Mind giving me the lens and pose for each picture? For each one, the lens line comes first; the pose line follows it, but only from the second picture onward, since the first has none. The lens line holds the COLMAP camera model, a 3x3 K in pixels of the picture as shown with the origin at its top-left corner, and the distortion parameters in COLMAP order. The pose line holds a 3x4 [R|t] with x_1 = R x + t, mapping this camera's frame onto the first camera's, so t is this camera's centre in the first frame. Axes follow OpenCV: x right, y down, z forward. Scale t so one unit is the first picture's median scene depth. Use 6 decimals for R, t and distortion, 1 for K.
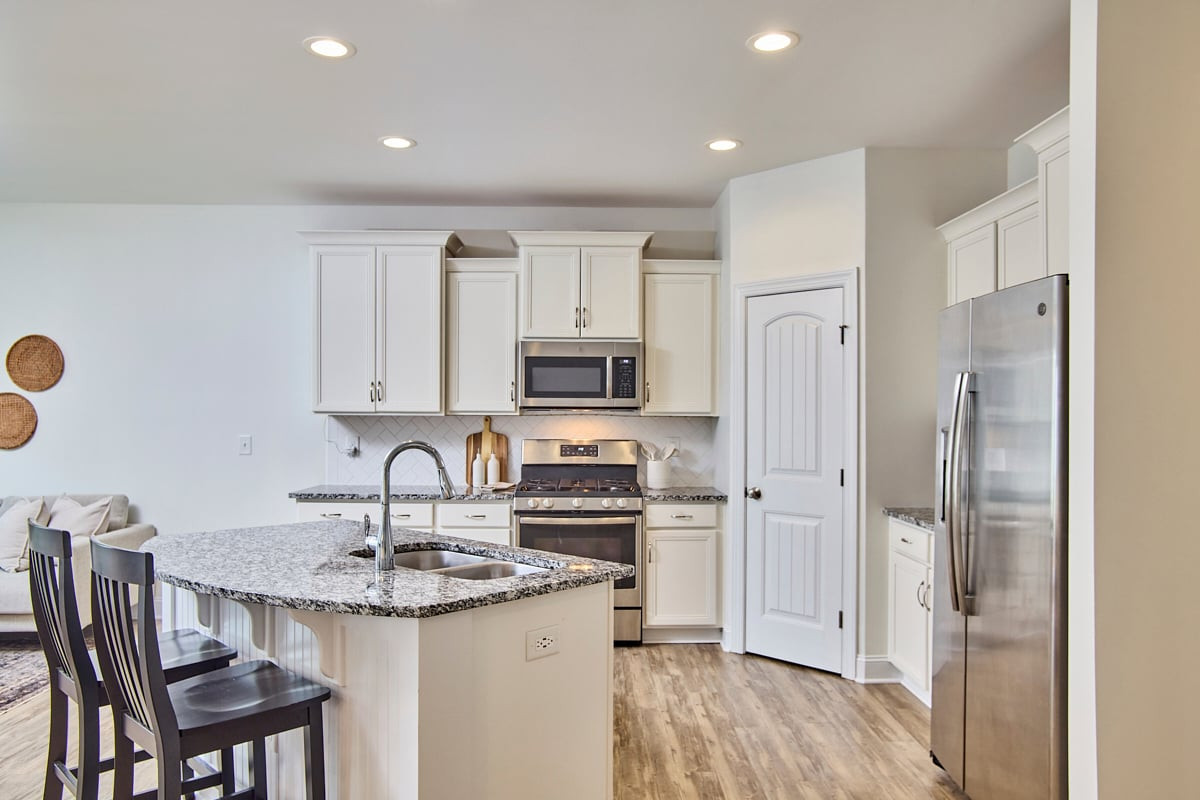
lens RADIAL K [[881.3, 0, 600.0], [0, 881.3, 400.0], [0, 0, 1]] dist [-0.005706, 0.001627]
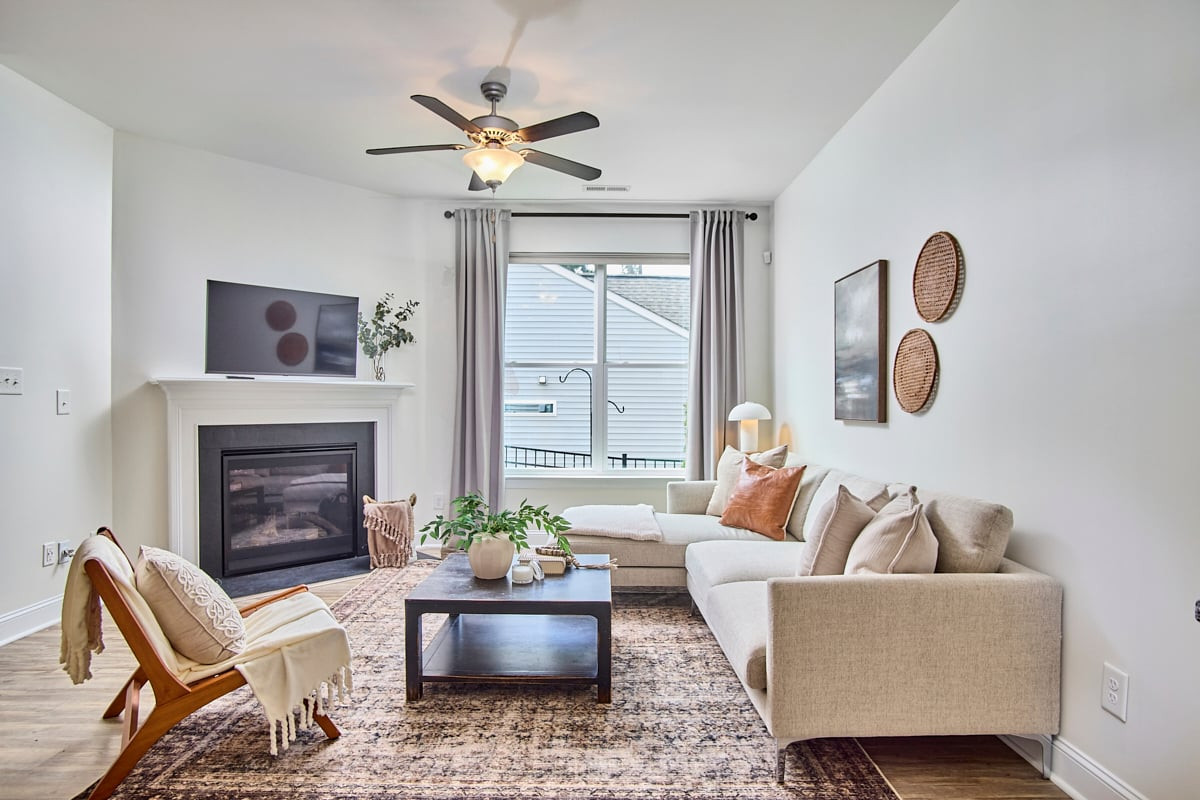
lens RADIAL K [[674.5, 0, 591.3], [0, 674.5, 403.9], [0, 0, 1]] dist [-0.067292, 0.040369]
pose [[0.003232, -0.004798, -0.999983, -0.178482], [0.009623, 0.999942, -0.004766, 0.052530], [0.999948, -0.009608, 0.003278, 0.808534]]
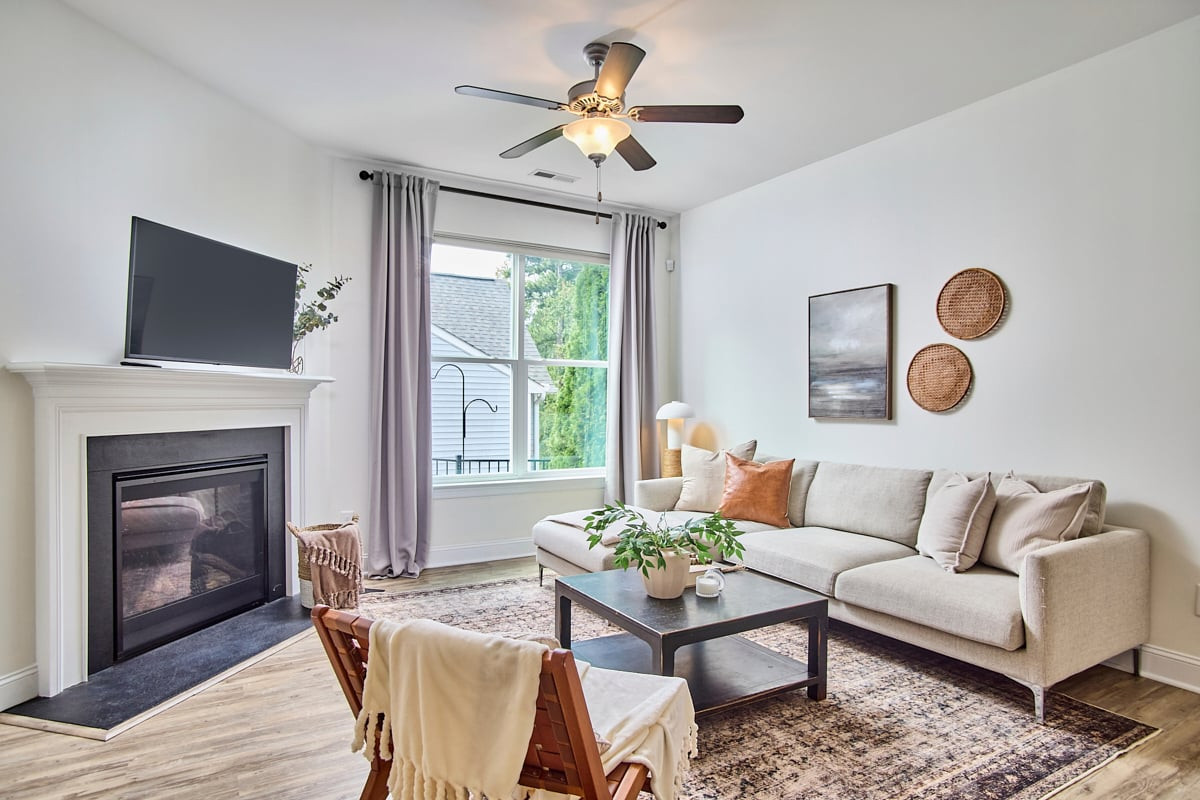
lens RADIAL K [[665.5, 0, 592.5], [0, 665.5, 403.8], [0, 0, 1]] dist [-0.069975, 0.039330]
pose [[0.505453, -0.000980, -0.862853, -0.330139], [0.009390, 0.999946, 0.004365, 0.045688], [0.862803, -0.010308, 0.505435, 0.439013]]
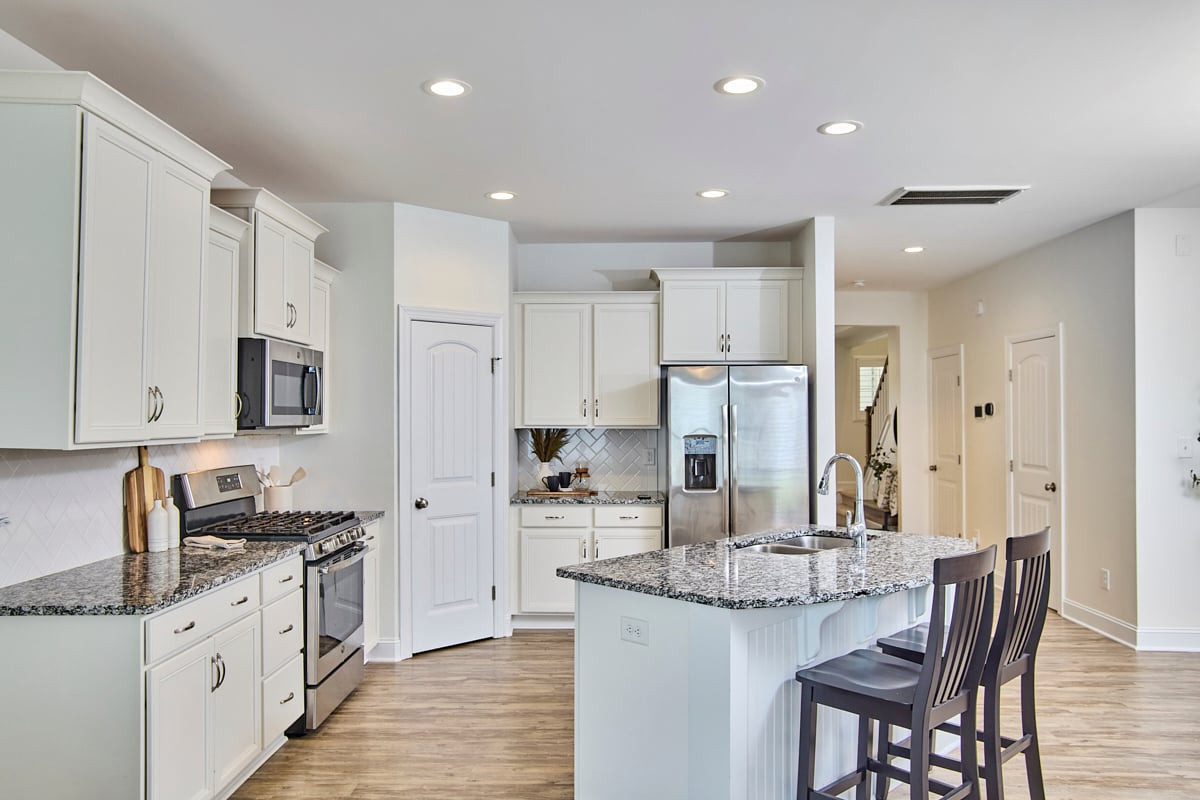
lens RADIAL K [[862.7, 0, 593.3], [0, 862.7, 408.0], [0, 0, 1]] dist [-0.057304, 0.106209]
pose [[0.030883, 0.005121, 0.999510, -0.802303], [-0.011737, 0.999920, -0.004760, -0.007759], [-0.999454, -0.011584, 0.030940, 0.698699]]
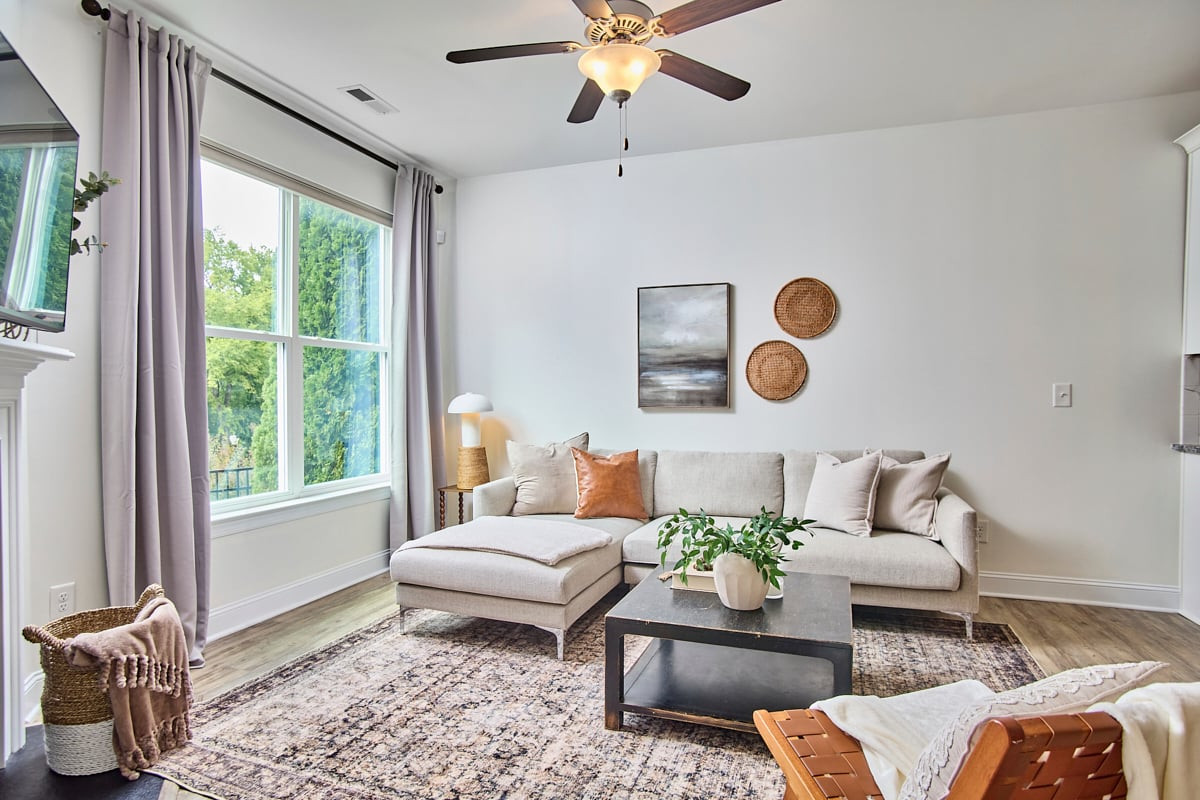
lens RADIAL K [[665.5, 0, 592.5], [0, 665.5, 403.8], [0, 0, 1]] dist [-0.069975, 0.039330]
pose [[0.941352, -0.000994, -0.337425, -0.667310], [0.010561, 0.999593, 0.026518, 0.041332], [0.337261, -0.028527, 0.940979, 0.286226]]
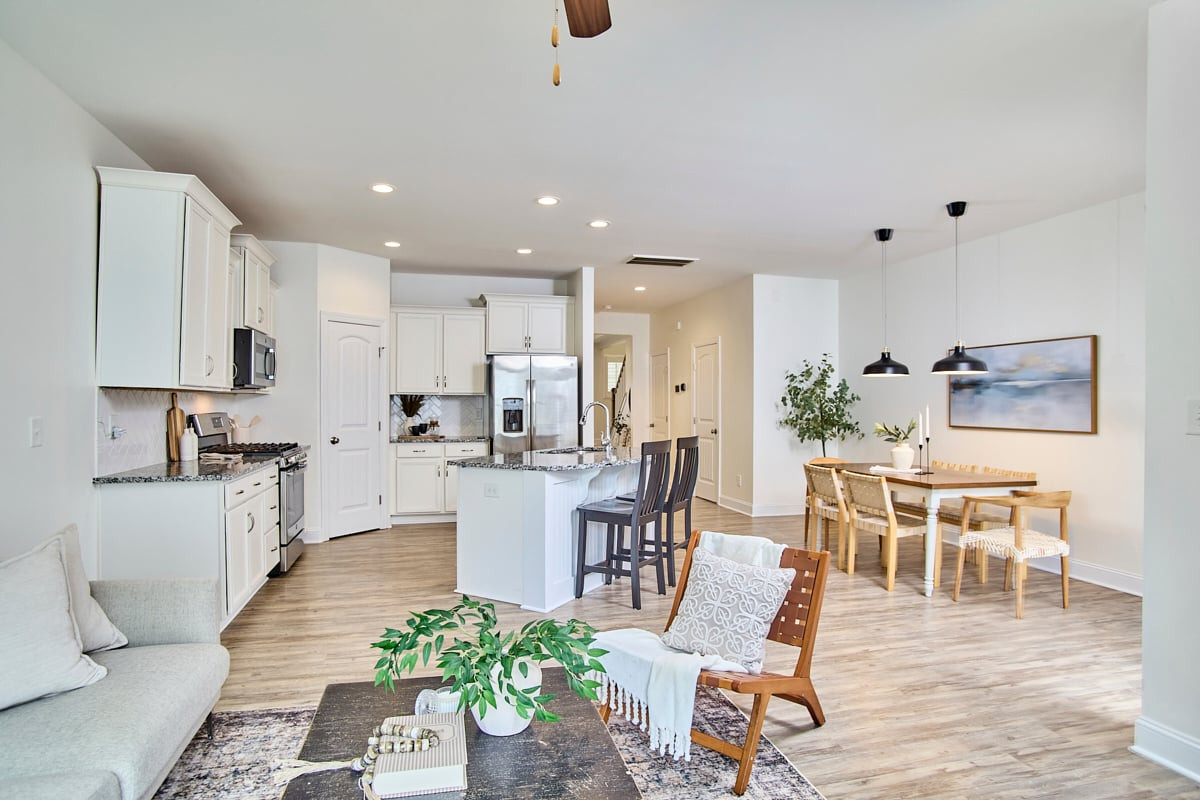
lens RADIAL K [[665.5, 0, 592.5], [0, 665.5, 403.8], [0, 0, 1]] dist [-0.069975, 0.039330]
pose [[-0.245004, -0.005967, 0.969504, -1.054083], [-0.016101, 0.999868, 0.002085, 0.024330], [-0.969388, -0.015099, -0.245068, 0.768648]]
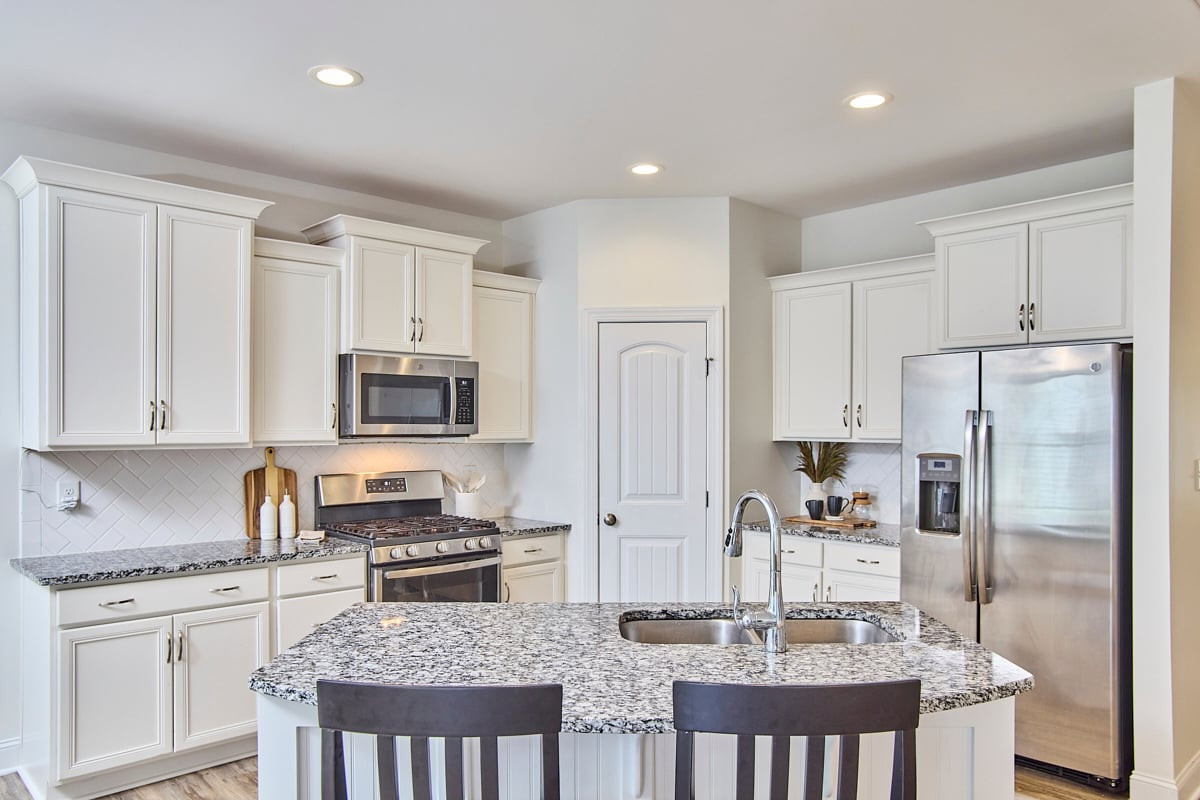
lens RADIAL K [[862.3, 0, 587.7], [0, 862.3, 425.7], [0, 0, 1]] dist [-0.001302, -0.000678]
pose [[0.732104, -0.003441, 0.681184, -0.467924], [-0.006712, 0.999902, 0.012264, -0.011911], [-0.681160, -0.013550, 0.732010, 0.276653]]
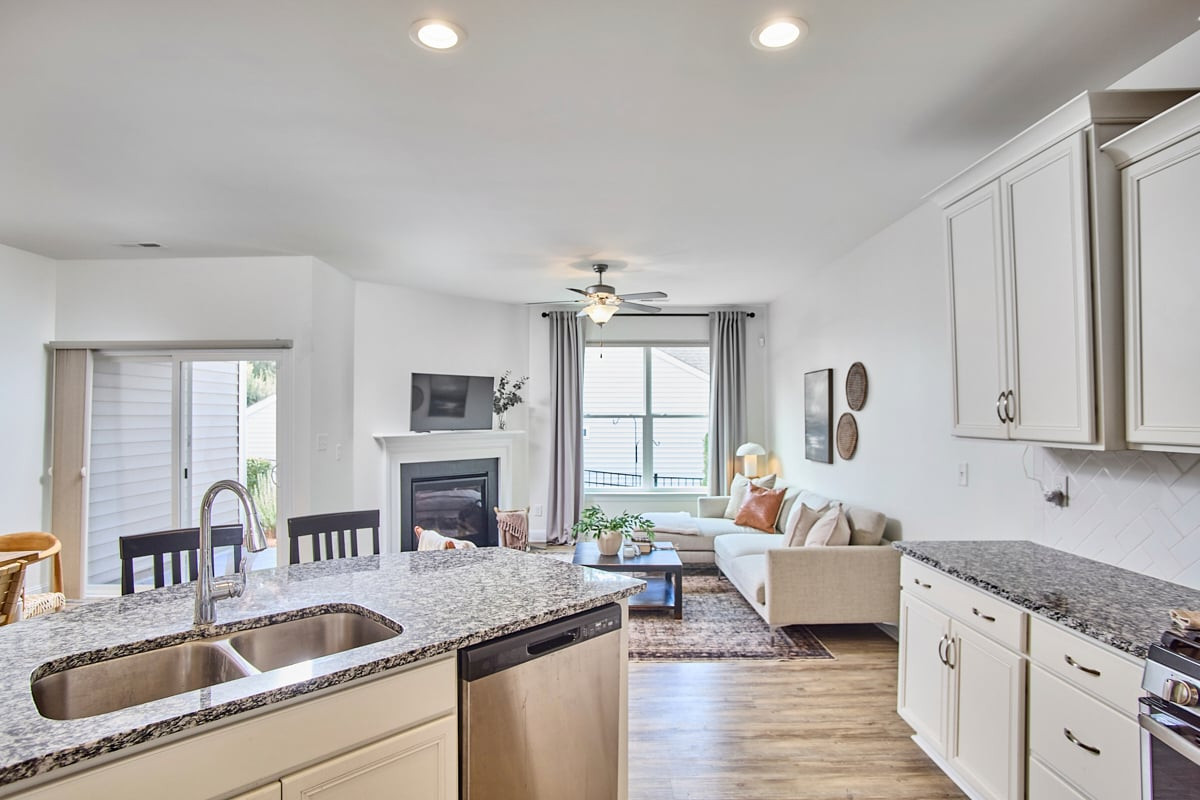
lens RADIAL K [[627.9, 0, 596.2], [0, 627.9, 404.6], [0, 0, 1]] dist [-0.042973, 0.000808]
pose [[0.003196, -0.023818, -0.999711, 0.184113], [0.014671, 0.999610, -0.023768, -0.004697], [0.999887, -0.014591, 0.003545, 0.708903]]
